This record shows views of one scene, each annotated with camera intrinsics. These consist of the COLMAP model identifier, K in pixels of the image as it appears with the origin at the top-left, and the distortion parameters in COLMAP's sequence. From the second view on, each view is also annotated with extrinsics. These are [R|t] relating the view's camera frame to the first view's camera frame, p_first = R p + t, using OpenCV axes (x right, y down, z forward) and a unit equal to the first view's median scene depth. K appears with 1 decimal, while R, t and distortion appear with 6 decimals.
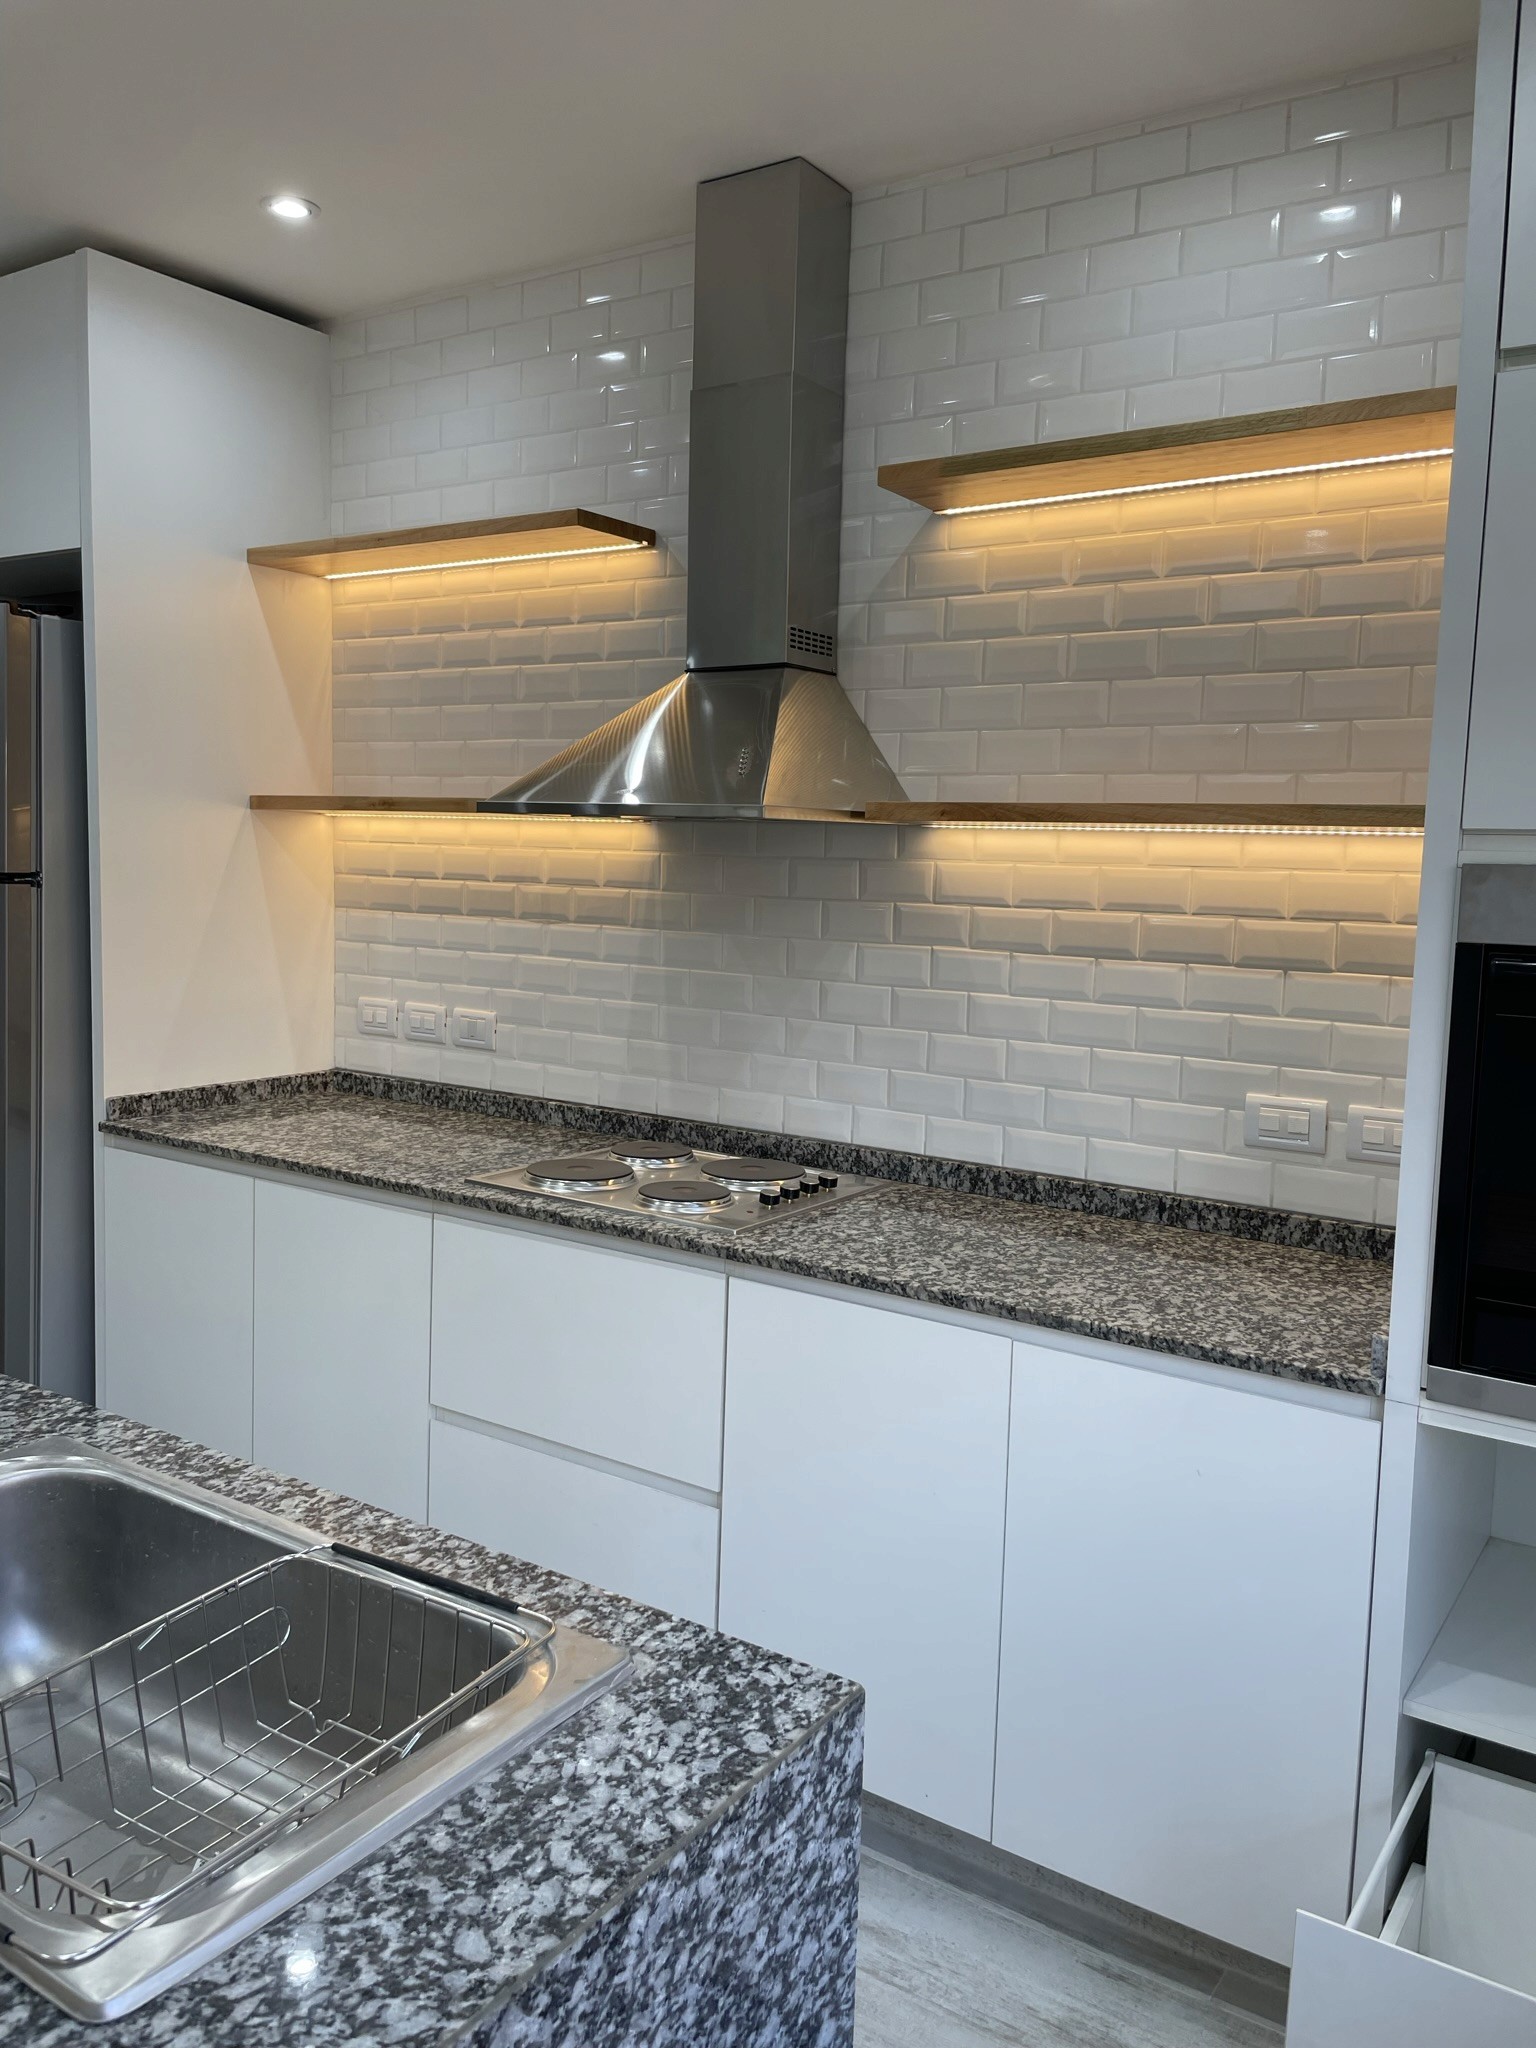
lens RADIAL K [[1562.8, 0, 751.4], [0, 1562.8, 1011.5], [0, 0, 1]] dist [0.088634, -0.114422]
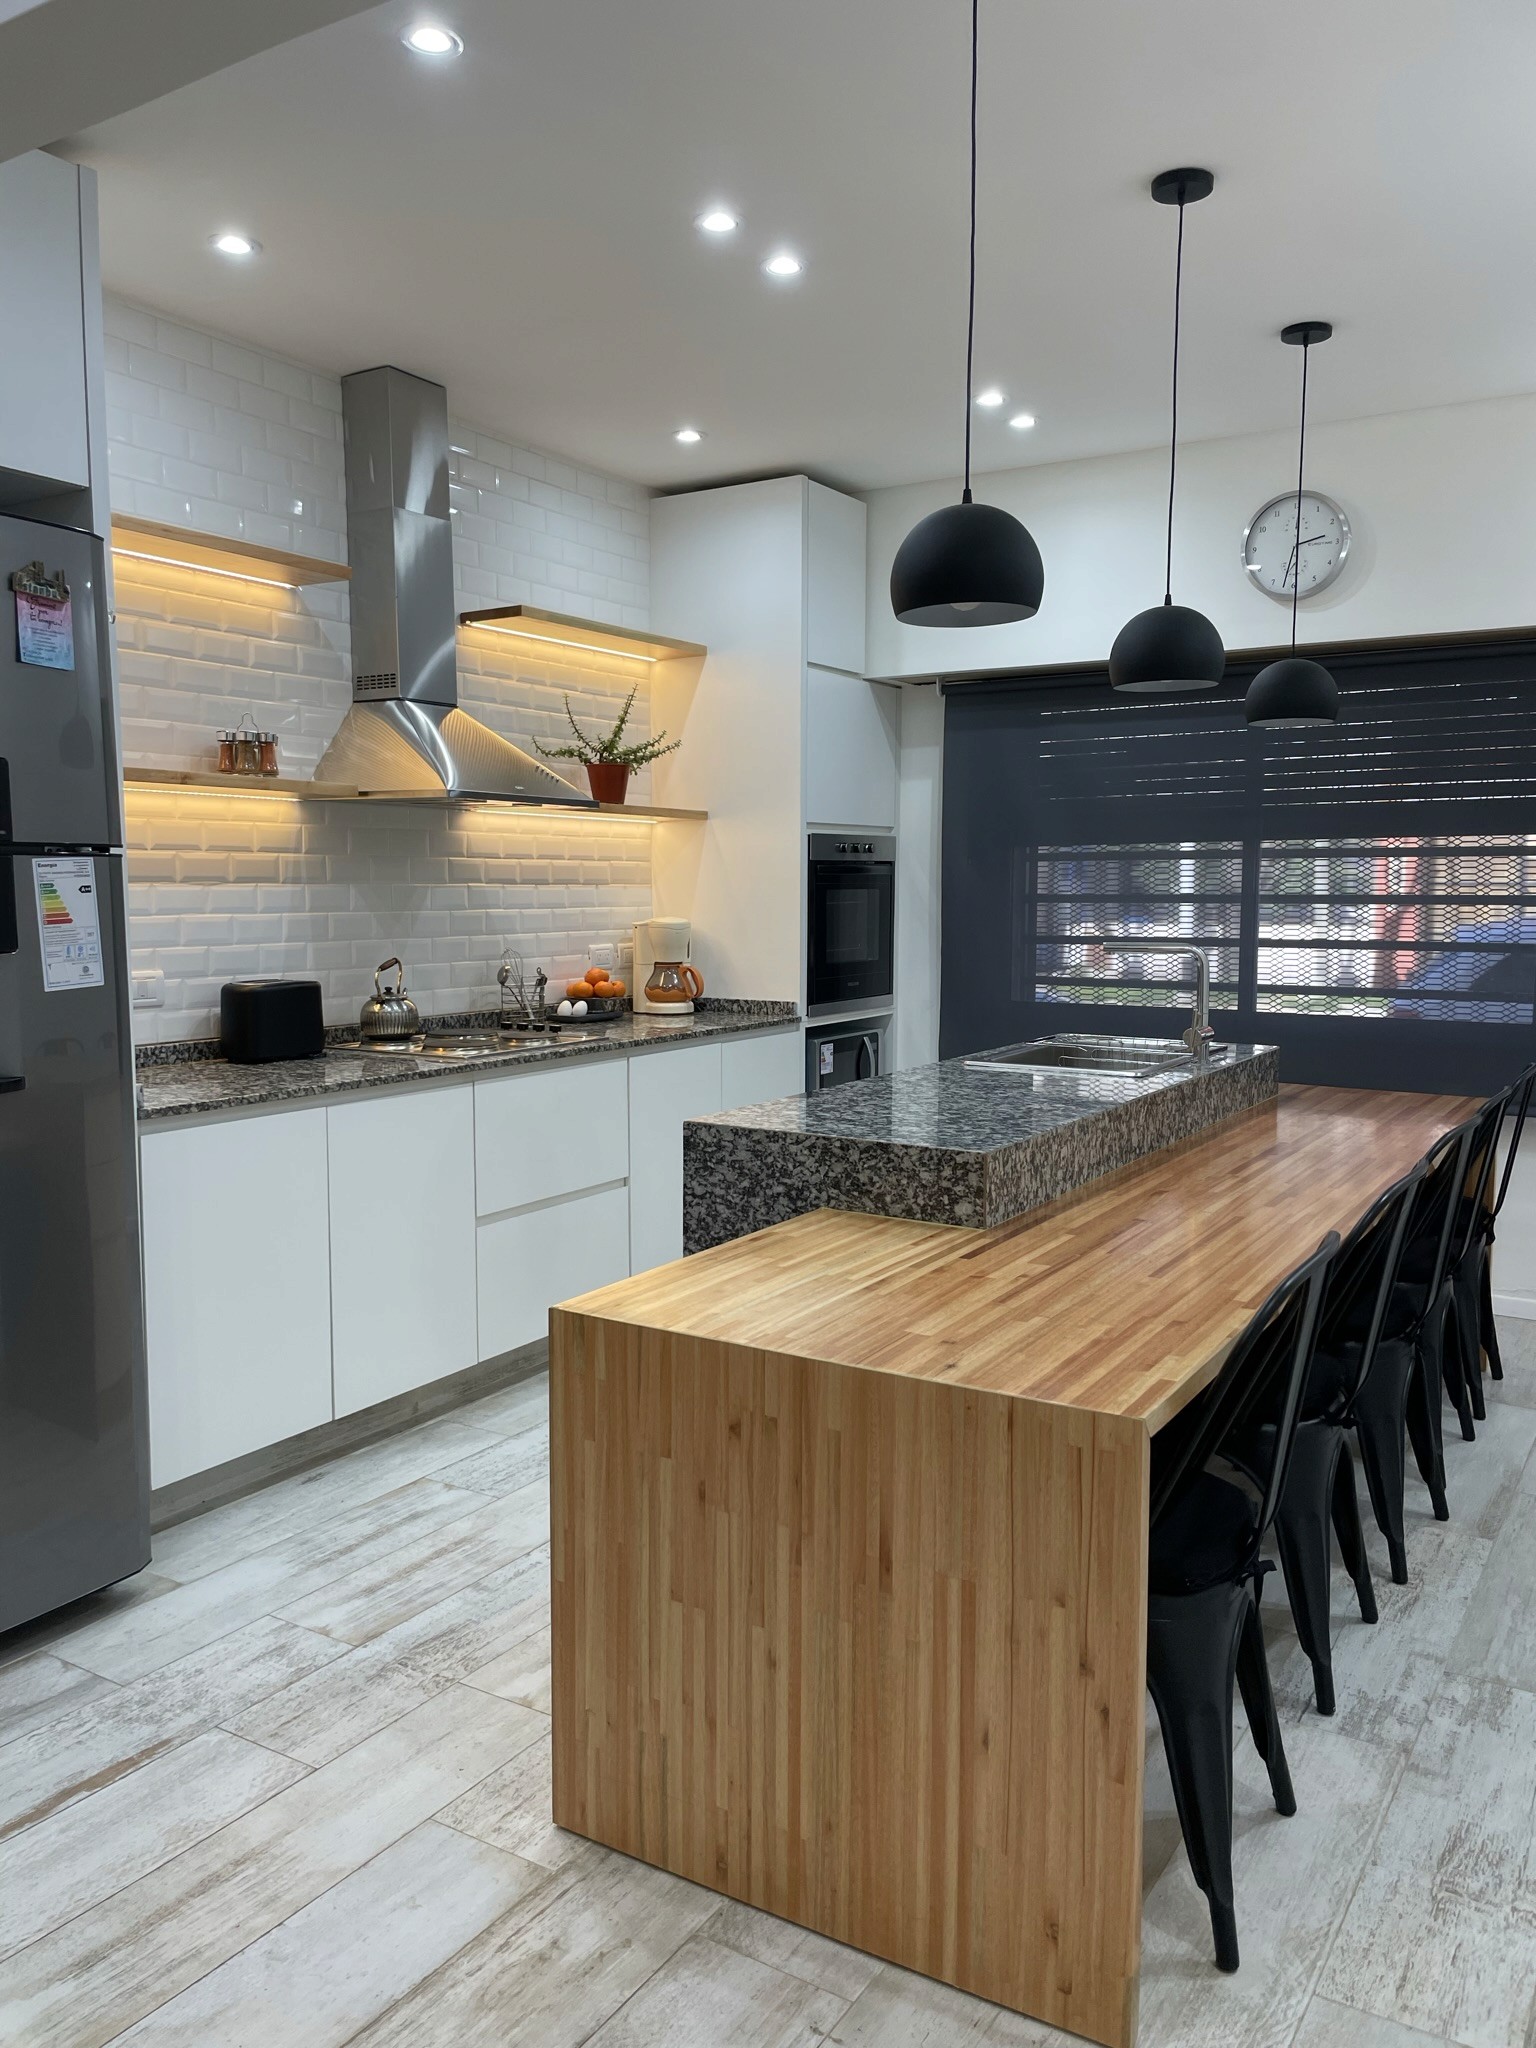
lens RADIAL K [[1562.8, 0, 770.5], [0, 1562.8, 1025.6], [0, 0, 1]] dist [0.088634, -0.114422]
pose [[-0.046012, -0.121638, 0.991507, -1.622567], [0.099694, 0.987044, 0.125717, -0.072818], [-0.993954, 0.104631, -0.033289, 0.785634]]
